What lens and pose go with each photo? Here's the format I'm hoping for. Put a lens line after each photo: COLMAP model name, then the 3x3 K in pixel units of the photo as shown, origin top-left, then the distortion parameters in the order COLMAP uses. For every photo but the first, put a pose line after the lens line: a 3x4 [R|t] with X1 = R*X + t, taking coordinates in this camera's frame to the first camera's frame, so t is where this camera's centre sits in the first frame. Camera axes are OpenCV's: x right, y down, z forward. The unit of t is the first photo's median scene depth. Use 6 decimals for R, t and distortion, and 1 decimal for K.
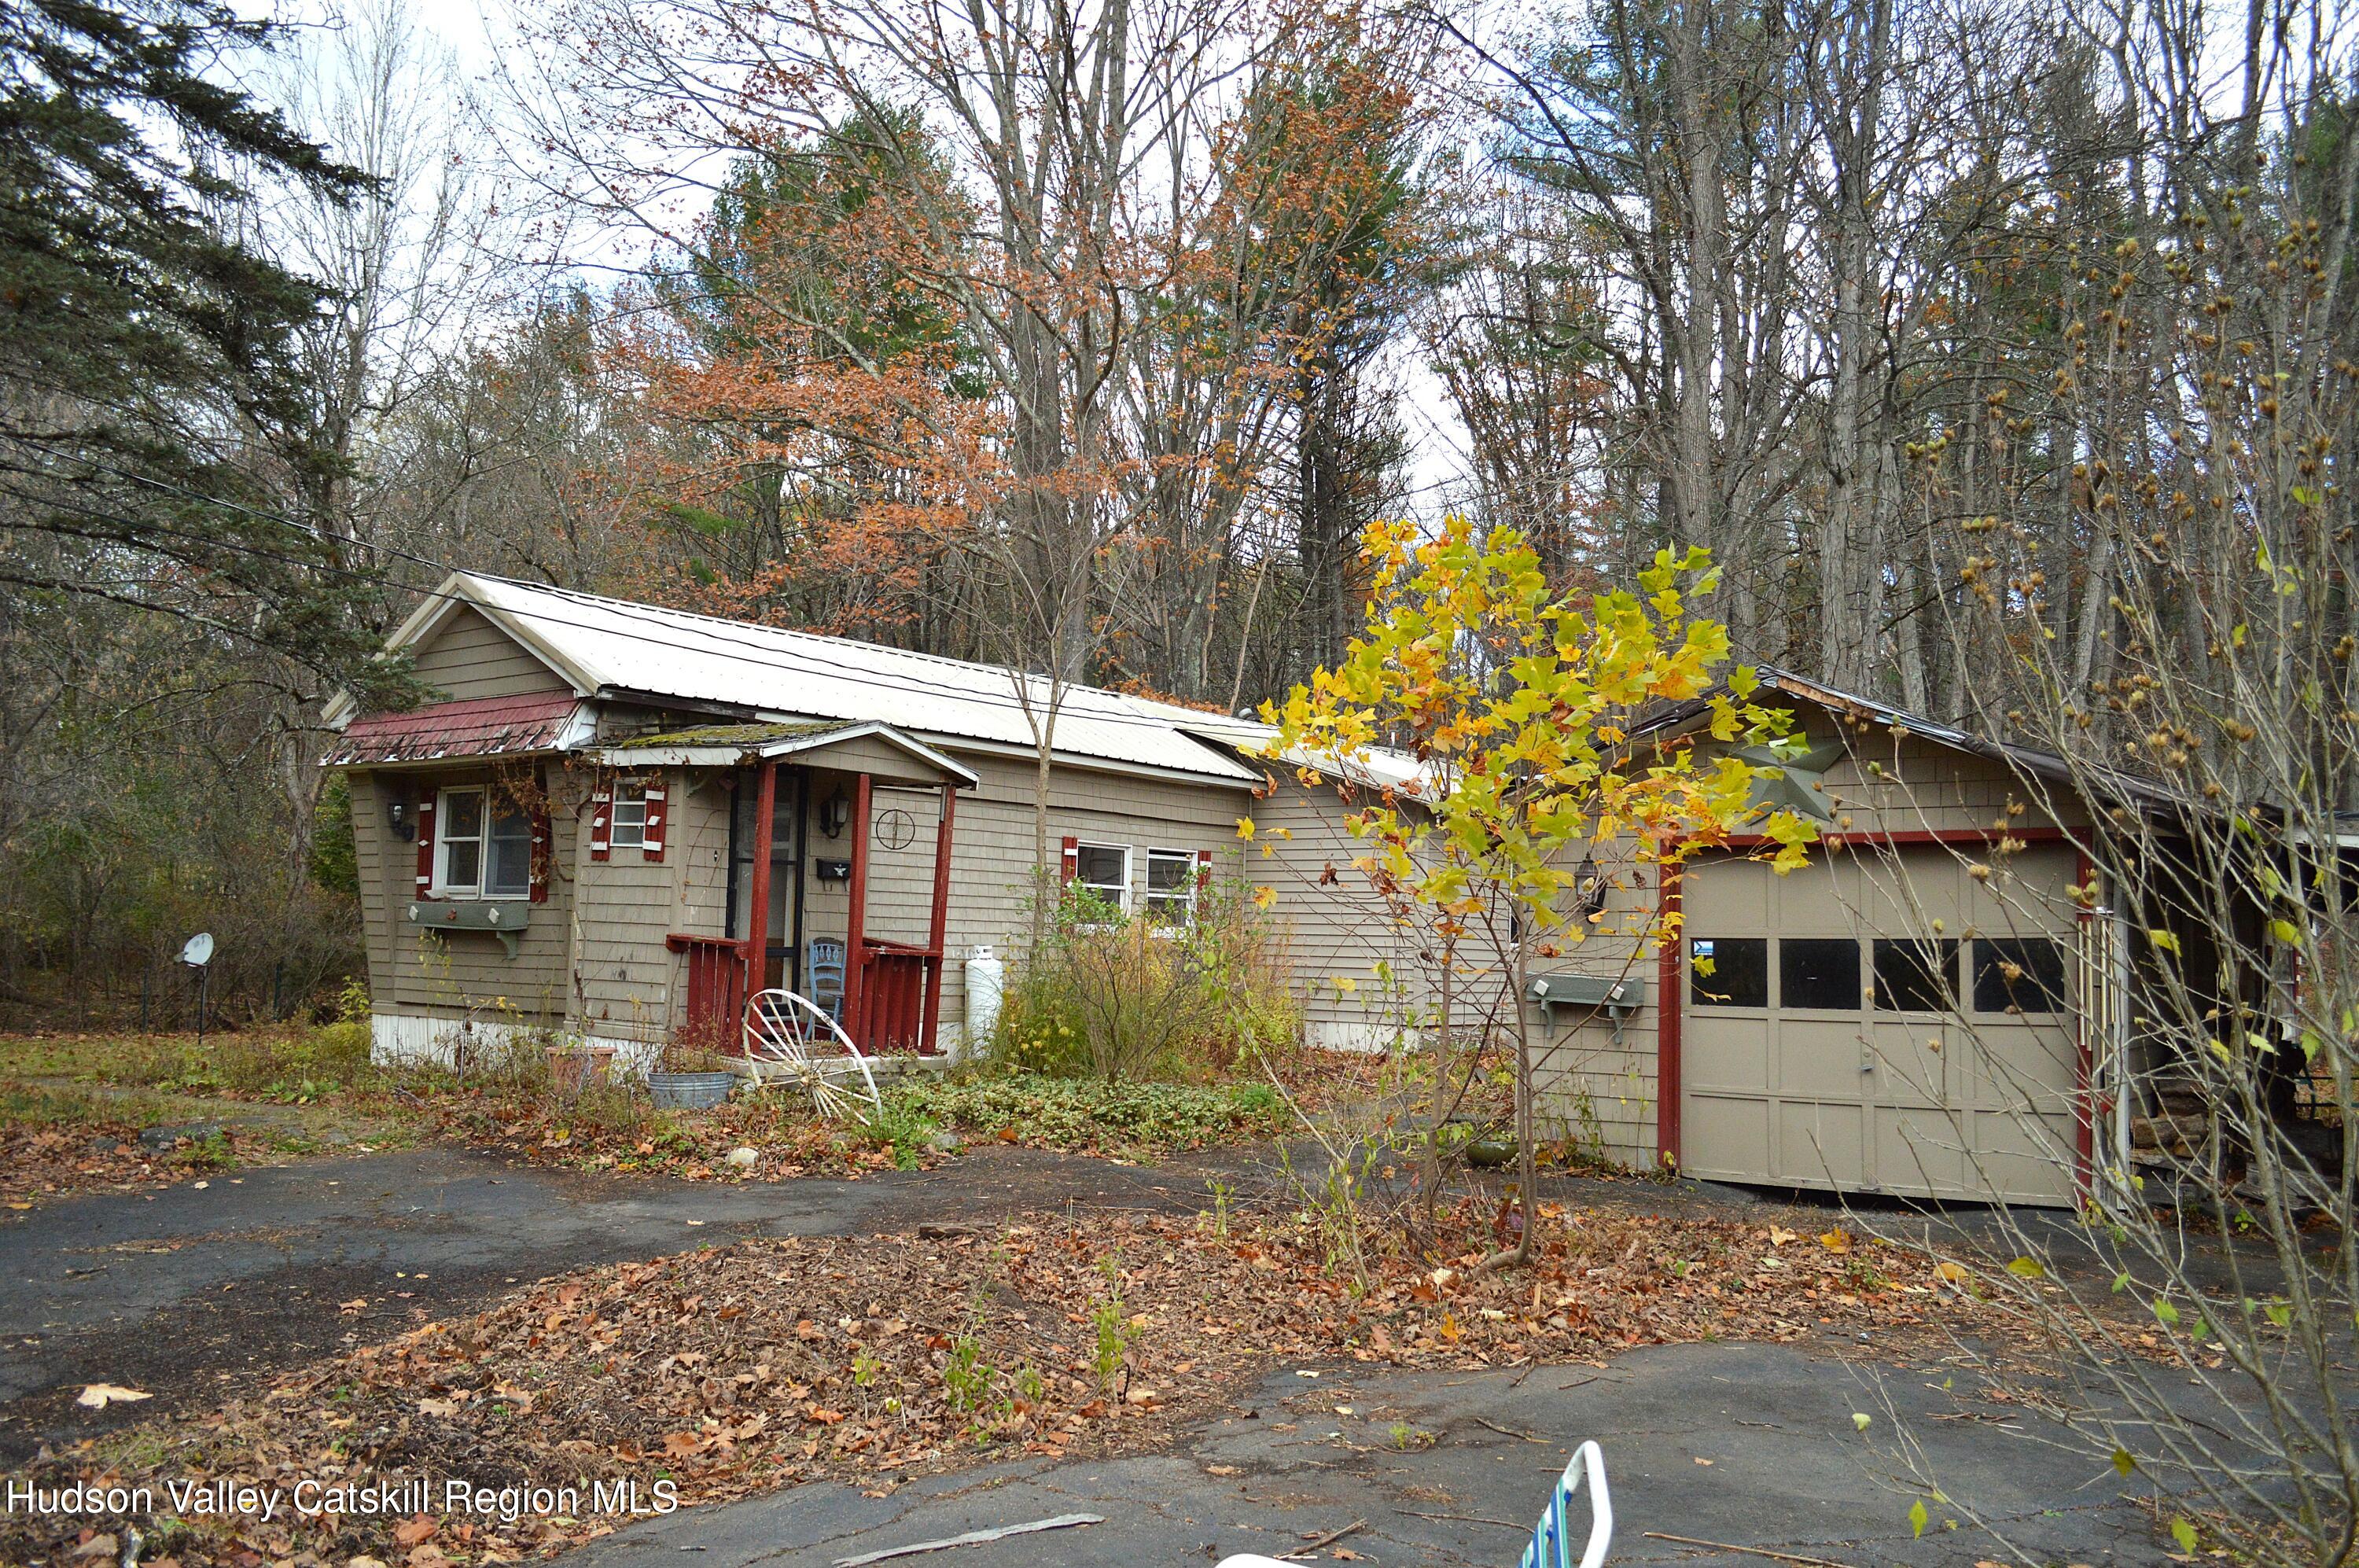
lens RADIAL K [[1905.3, 0, 1179.5], [0, 1905.3, 784.0], [0, 0, 1]] dist [-0.002819, -0.004982]
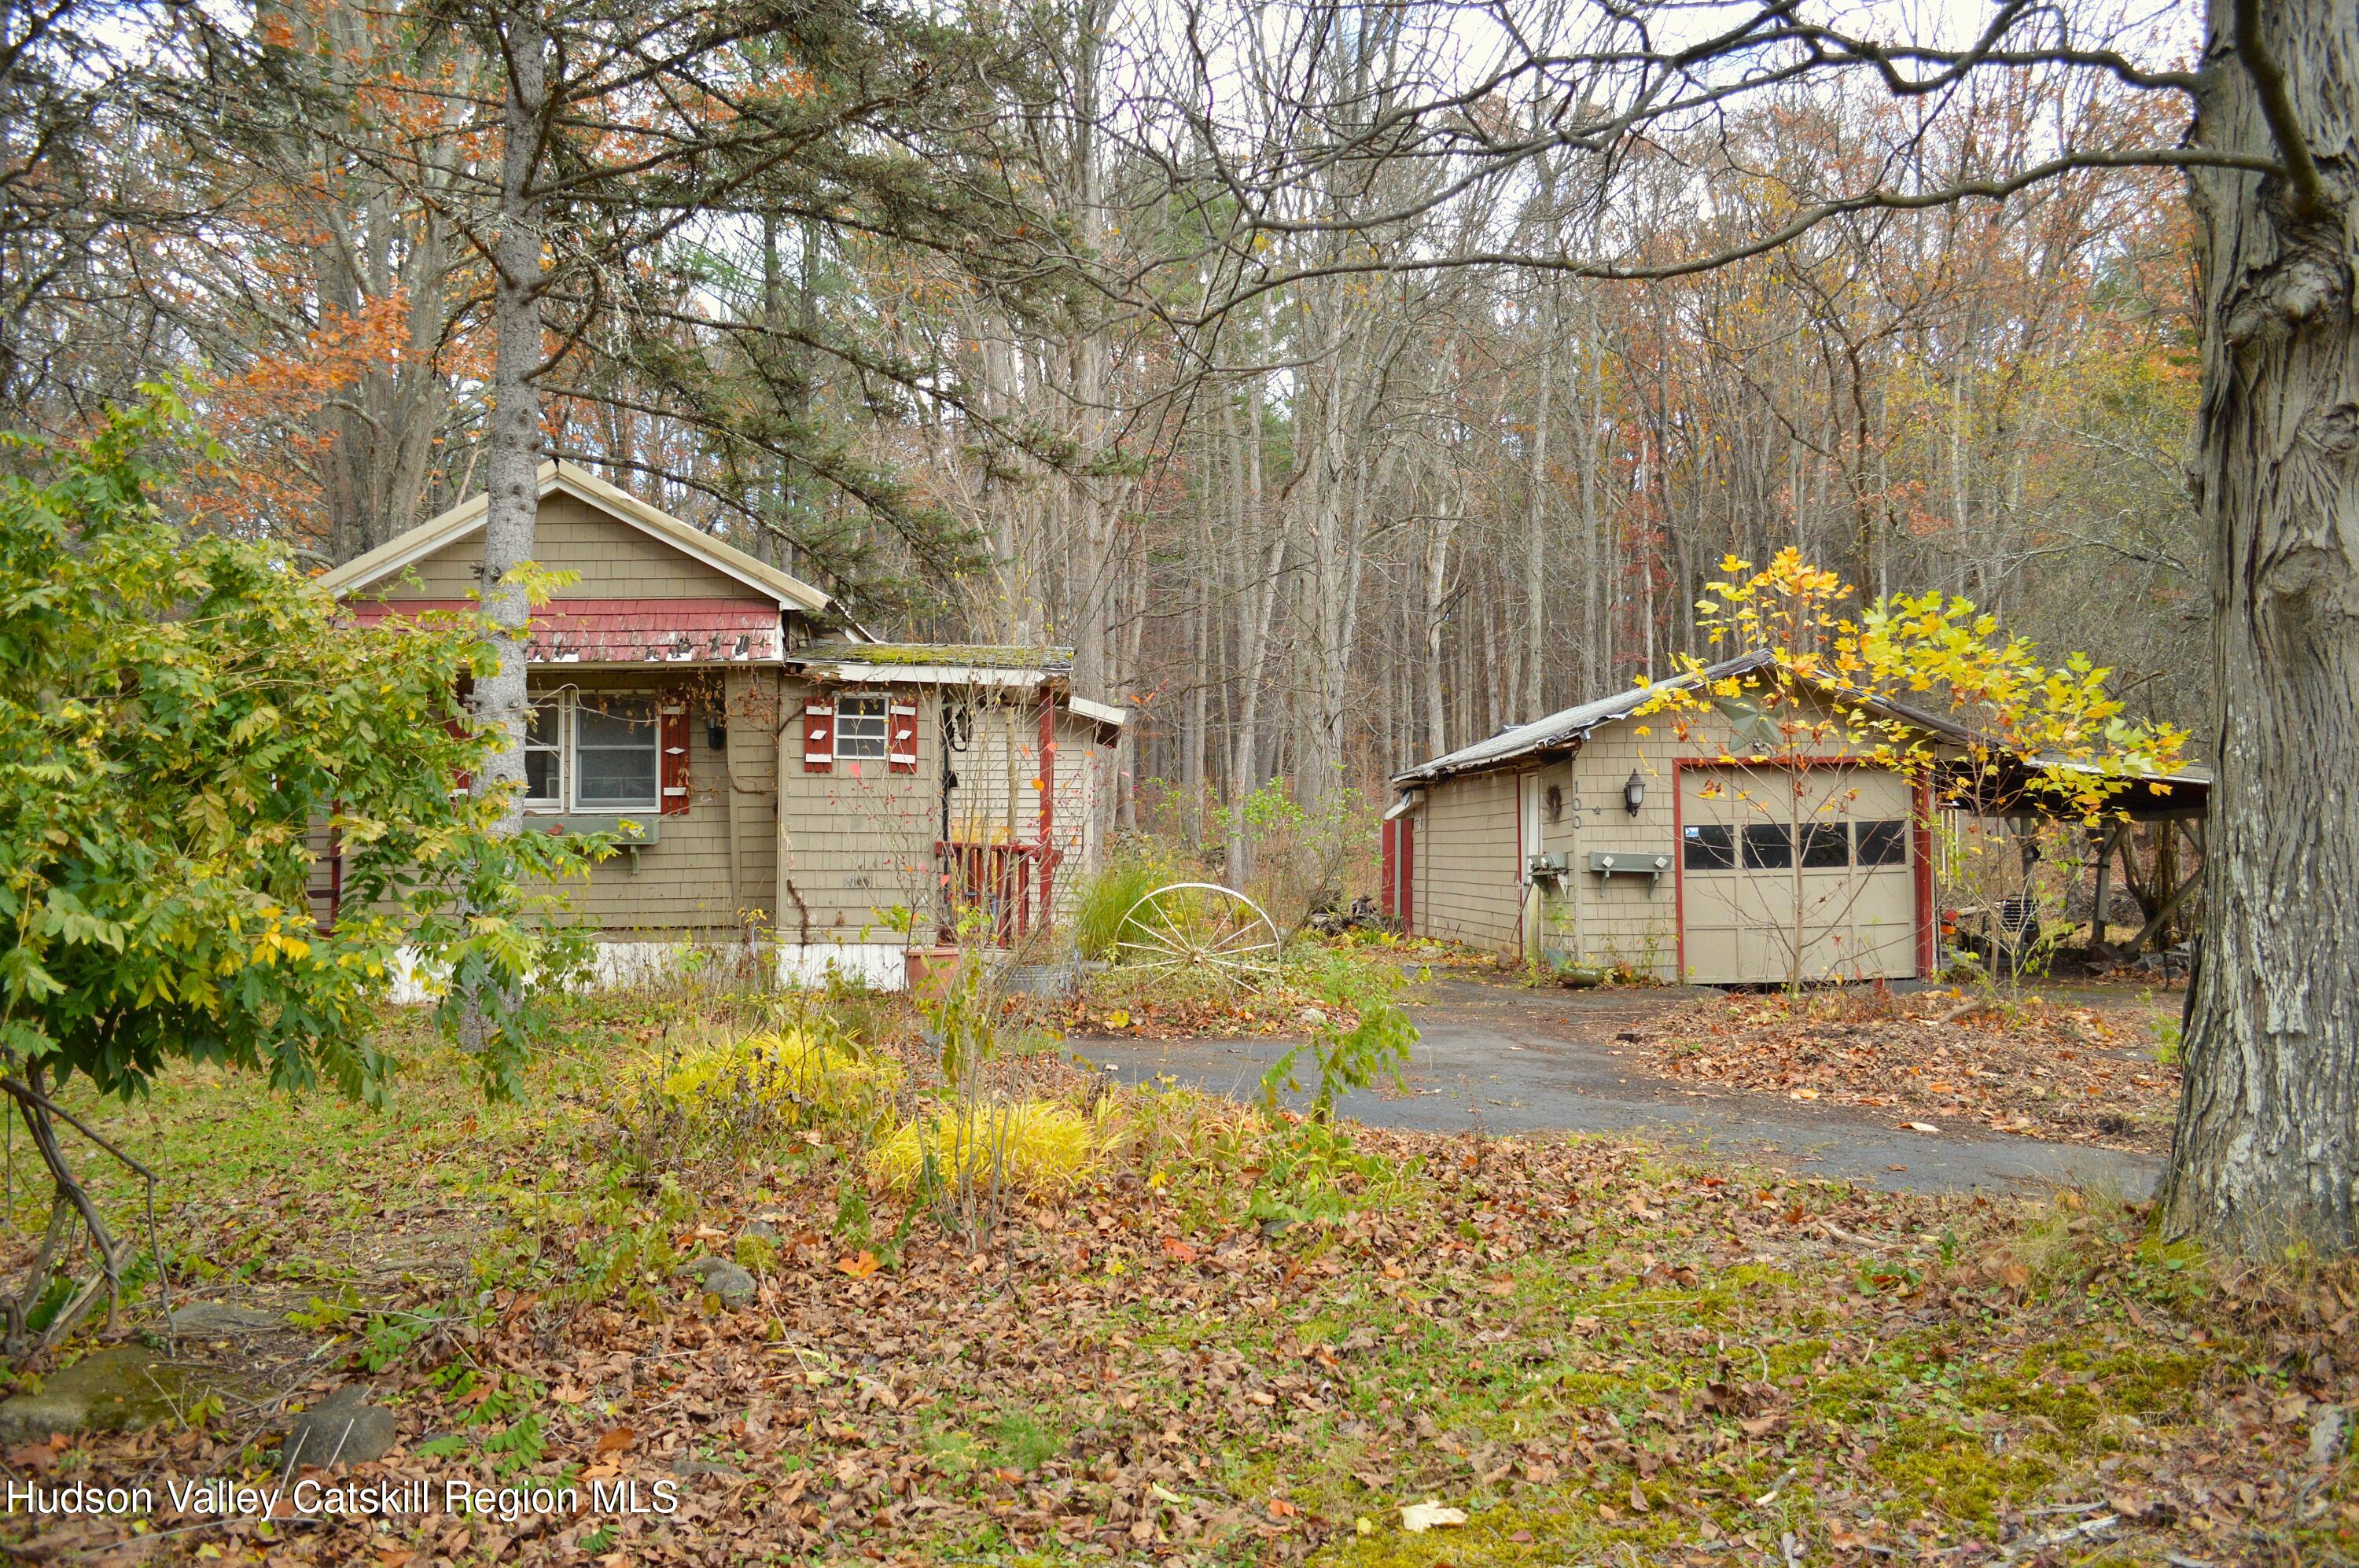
lens RADIAL K [[1905.3, 0, 1179.5], [0, 1905.3, 784.0], [0, 0, 1]] dist [-0.002819, -0.004982]
pose [[0.755796, -0.003946, 0.654795, -0.983565], [-0.029889, 0.998732, 0.040518, -0.000720], [-0.654124, -0.050195, 0.754720, 0.123229]]
